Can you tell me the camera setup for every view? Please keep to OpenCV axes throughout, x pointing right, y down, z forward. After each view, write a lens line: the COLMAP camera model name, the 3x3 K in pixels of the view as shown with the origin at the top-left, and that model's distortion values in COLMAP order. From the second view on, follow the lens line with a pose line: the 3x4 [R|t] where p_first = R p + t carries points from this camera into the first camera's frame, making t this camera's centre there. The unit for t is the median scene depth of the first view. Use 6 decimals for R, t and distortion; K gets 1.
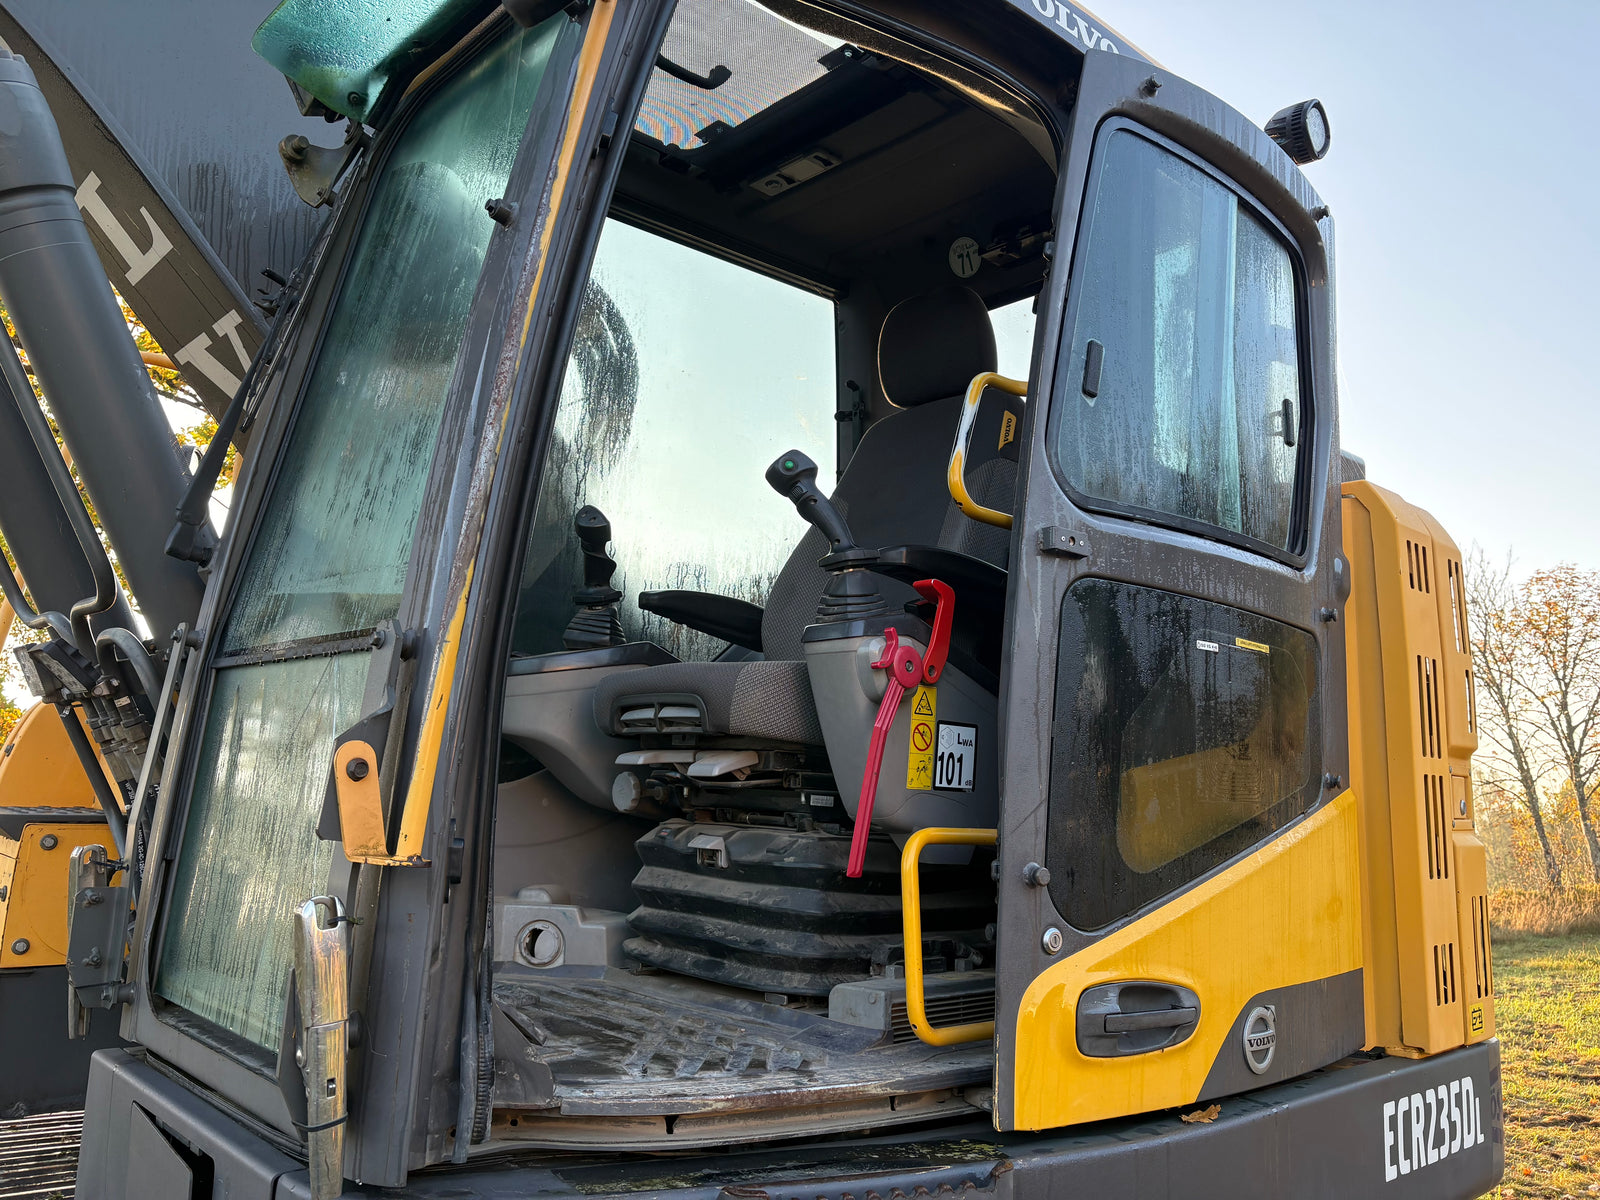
lens RADIAL K [[1171.1, 0, 790.2], [0, 1171.1, 608.5], [0, 0, 1]] dist [0.032651, -0.034770]
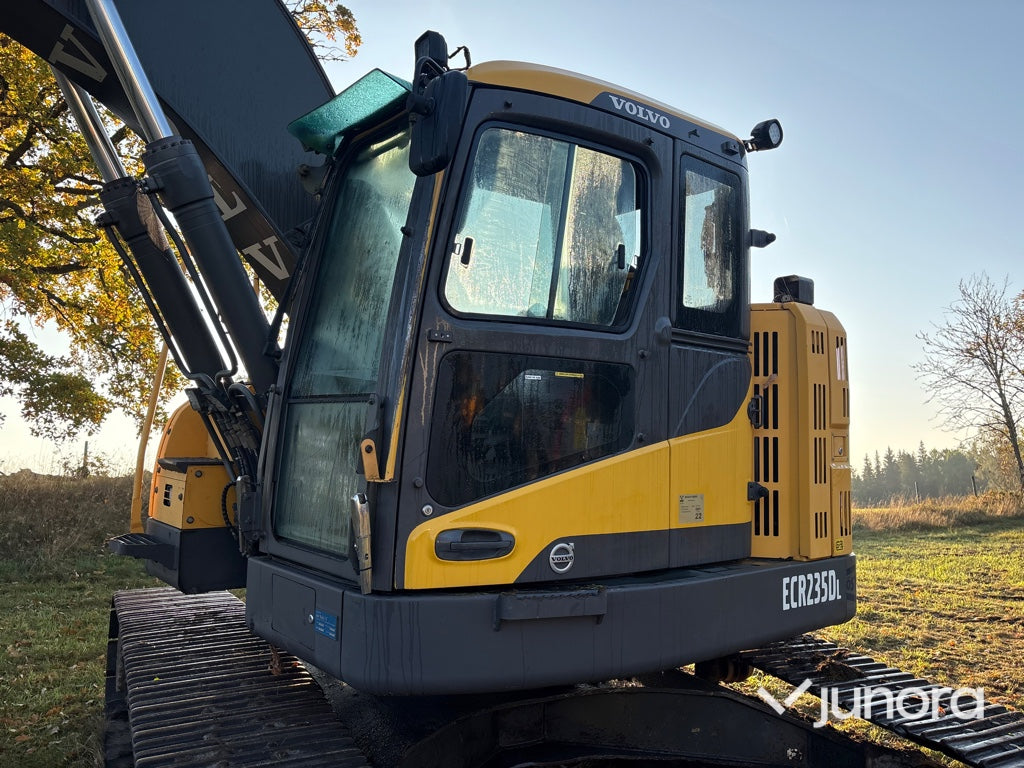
lens RADIAL K [[749.5, 0, 507.6], [0, 749.5, 384.1], [0, 0, 1]] dist [0.032651, -0.034770]
pose [[0.998385, -0.017712, -0.053988, 0.039197], [0.022320, 0.996047, 0.085983, -0.097906], [0.052251, -0.087049, 0.994833, -0.448862]]
